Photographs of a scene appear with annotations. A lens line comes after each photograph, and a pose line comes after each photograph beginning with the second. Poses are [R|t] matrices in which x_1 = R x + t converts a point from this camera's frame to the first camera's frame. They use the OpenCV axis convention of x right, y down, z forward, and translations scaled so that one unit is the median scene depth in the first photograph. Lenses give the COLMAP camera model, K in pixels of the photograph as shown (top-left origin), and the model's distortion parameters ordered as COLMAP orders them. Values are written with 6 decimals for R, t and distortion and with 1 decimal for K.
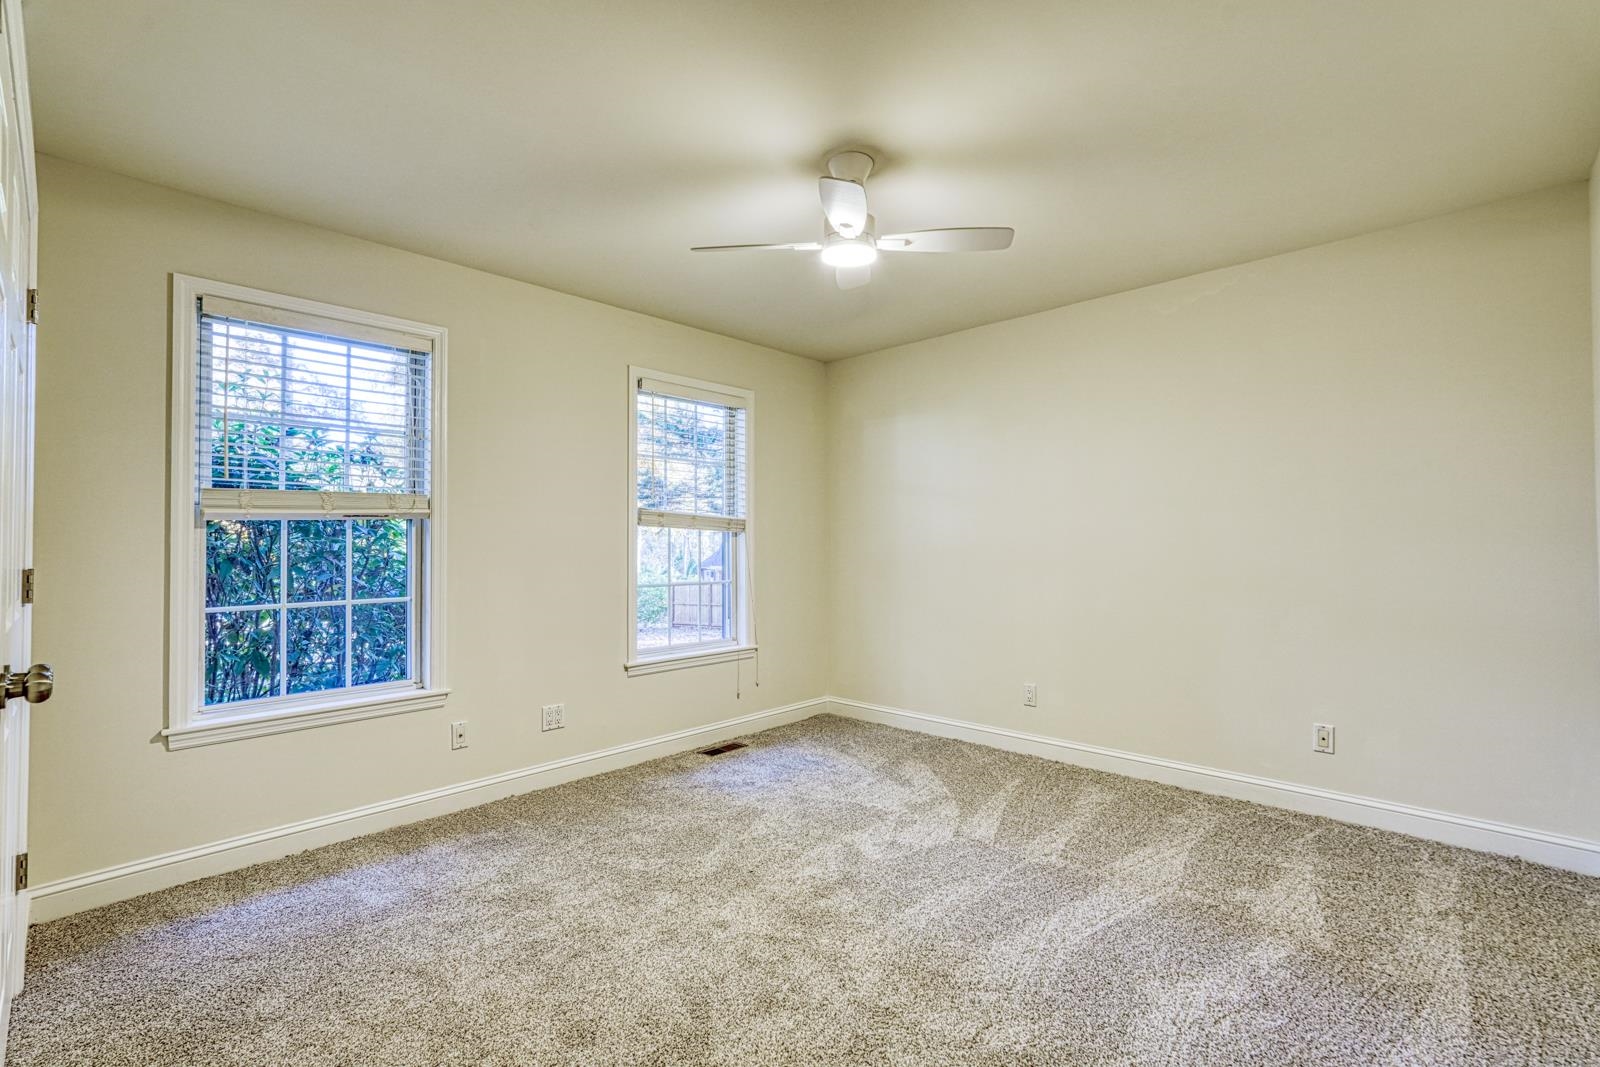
lens RADIAL K [[707.9, 0, 801.5], [0, 707.9, 534.9], [0, 0, 1]] dist [-0.007898, 0.003156]
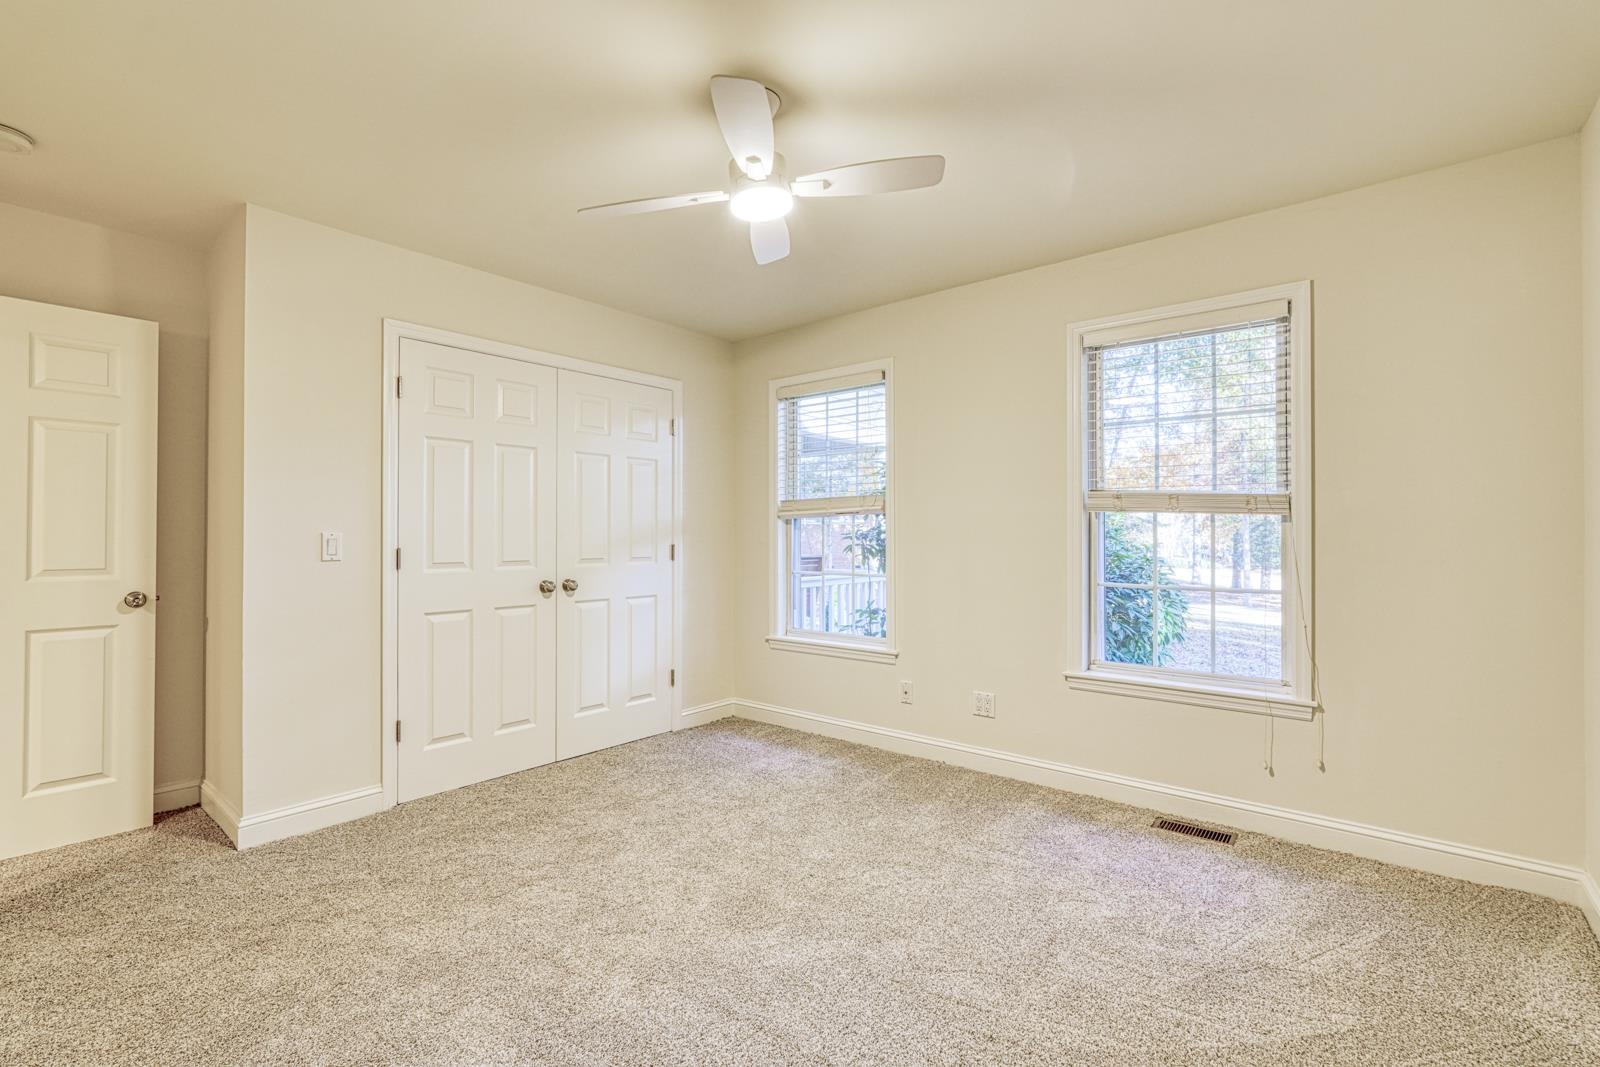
lens RADIAL K [[707.9, 0, 801.8], [0, 707.9, 532.9], [0, 0, 1]] dist [-0.007898, 0.003156]
pose [[0.075576, 0.001551, -0.997139, 0.623572], [0.016336, 0.999863, 0.002794, 0.005388], [0.997006, -0.016501, 0.075540, 0.652666]]
